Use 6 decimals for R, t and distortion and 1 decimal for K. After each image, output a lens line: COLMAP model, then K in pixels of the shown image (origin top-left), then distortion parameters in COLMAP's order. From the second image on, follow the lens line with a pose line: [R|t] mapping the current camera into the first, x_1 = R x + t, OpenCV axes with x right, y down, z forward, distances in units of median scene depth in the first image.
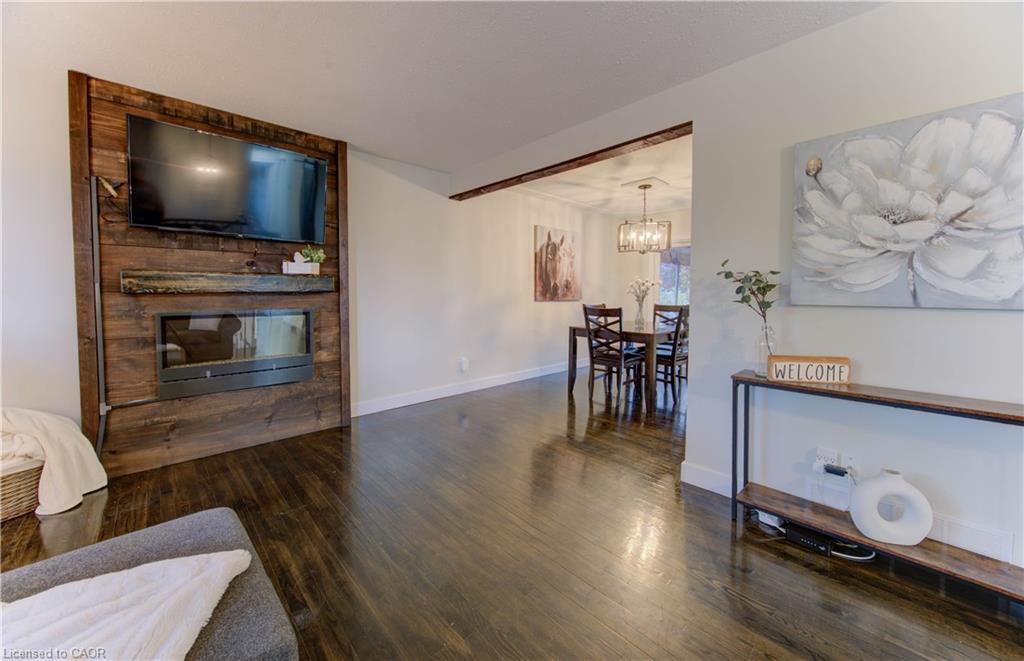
lens RADIAL K [[393.9, 0, 531.8], [0, 393.9, 304.6], [0, 0, 1]] dist [-0.002535, -0.000653]
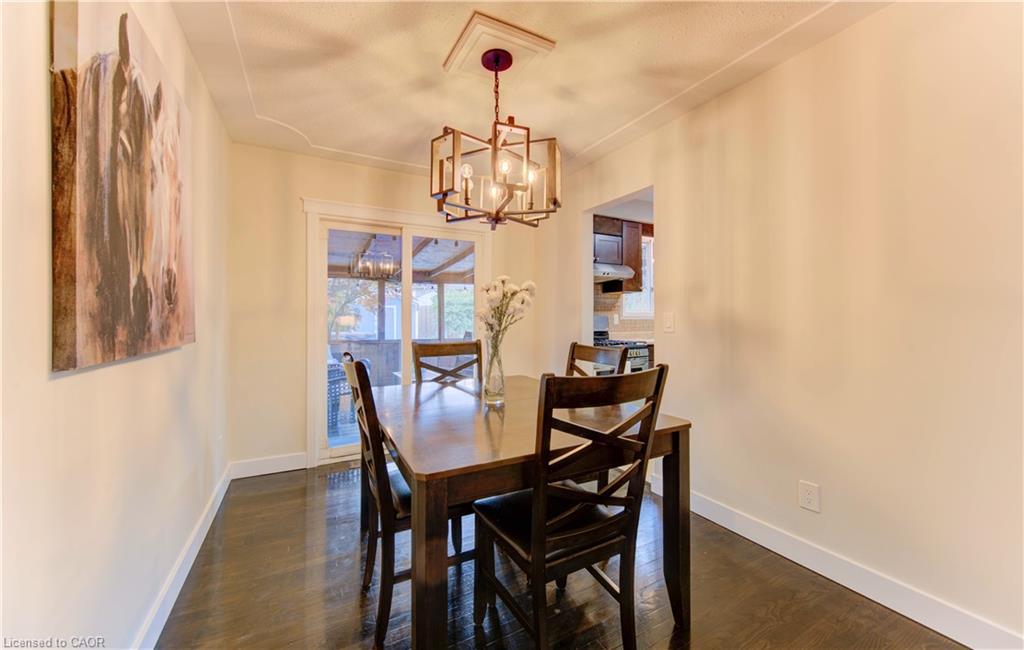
lens RADIAL K [[384.1, 0, 506.6], [0, 384.1, 319.0], [0, 0, 1]] dist [0.000551, -0.000571]
pose [[0.279917, -0.004430, 0.960014, -0.158594], [0.032920, 0.999446, -0.004987, -0.042526], [-0.959460, 0.033000, 0.279908, 1.370365]]
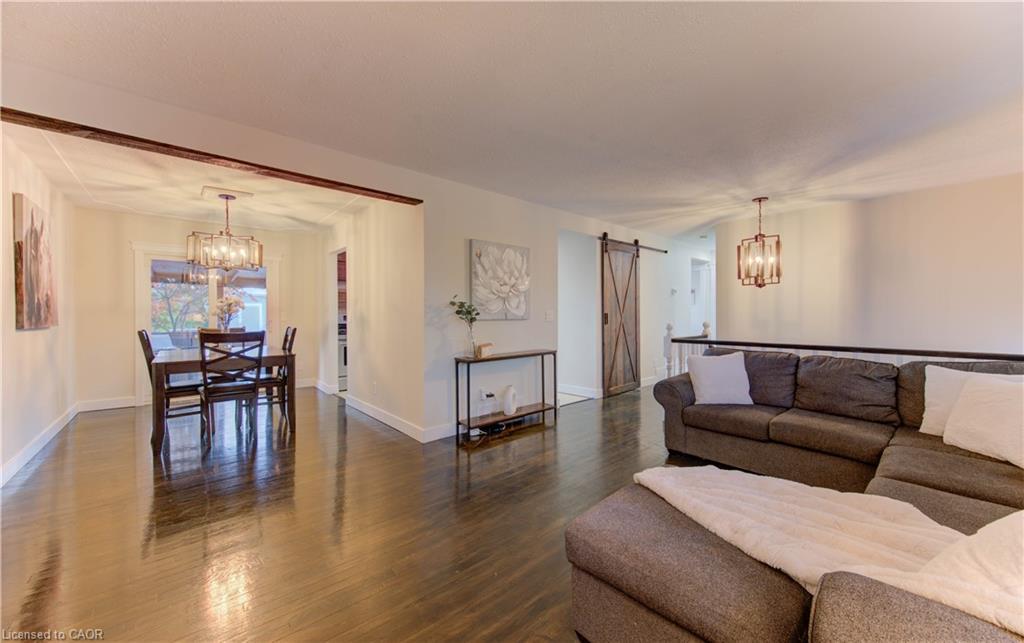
lens RADIAL K [[381.3, 0, 510.7], [0, 381.3, 319.1], [0, 0, 1]] dist [0.002187, 0.000266]
pose [[0.051050, -0.011227, 0.998633, -0.862417], [0.033764, 0.999385, 0.009509, -0.010965], [-0.998125, 0.033232, 0.051398, 0.498875]]
